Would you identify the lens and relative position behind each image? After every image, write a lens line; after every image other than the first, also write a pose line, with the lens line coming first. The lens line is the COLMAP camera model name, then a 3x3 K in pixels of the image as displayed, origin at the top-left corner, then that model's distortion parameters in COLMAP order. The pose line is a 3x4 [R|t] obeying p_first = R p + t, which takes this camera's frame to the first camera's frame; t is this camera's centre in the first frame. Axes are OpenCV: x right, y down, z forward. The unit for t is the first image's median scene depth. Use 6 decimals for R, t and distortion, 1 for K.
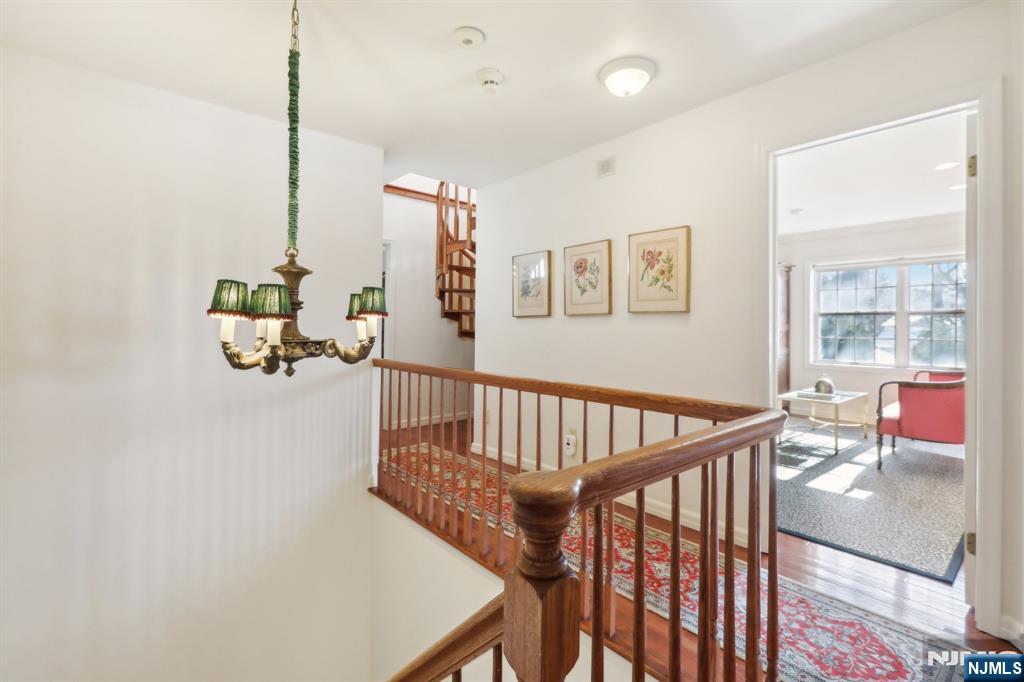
lens RADIAL K [[470.5, 0, 517.2], [0, 470.5, 329.7], [0, 0, 1]] dist [0.000551, 0.000062]
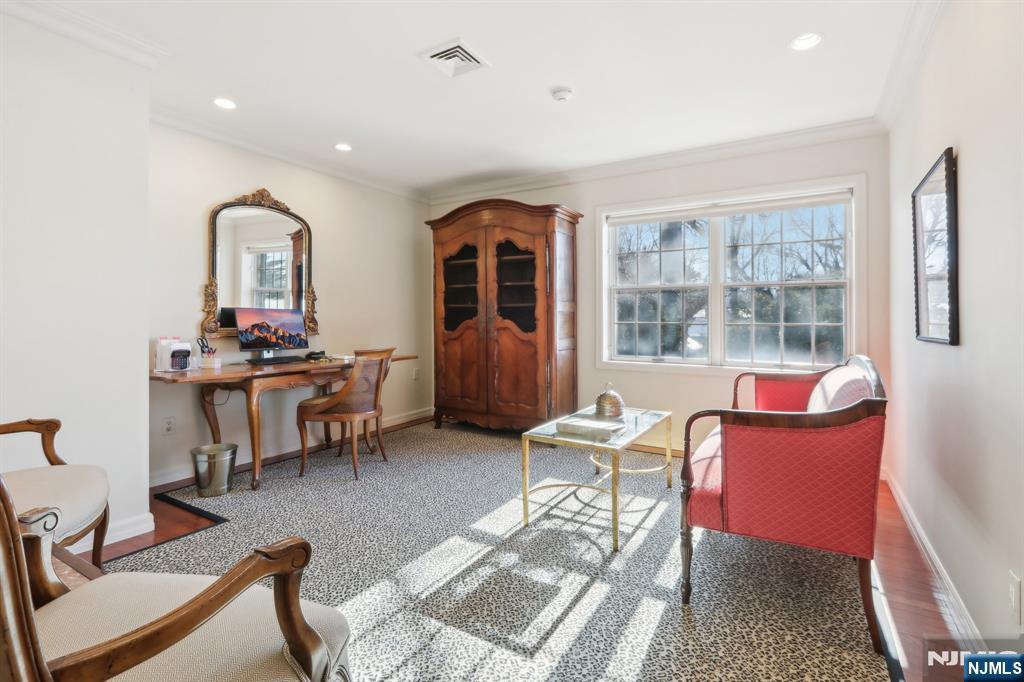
lens RADIAL K [[470.5, 0, 517.2], [0, 470.5, 329.7], [0, 0, 1]] dist [0.000551, 0.000062]
pose [[0.955267, -0.011713, 0.295511, 0.365225], [0.006835, 0.999823, 0.017535, 0.016368], [-0.295664, -0.014731, 0.955178, 0.467554]]
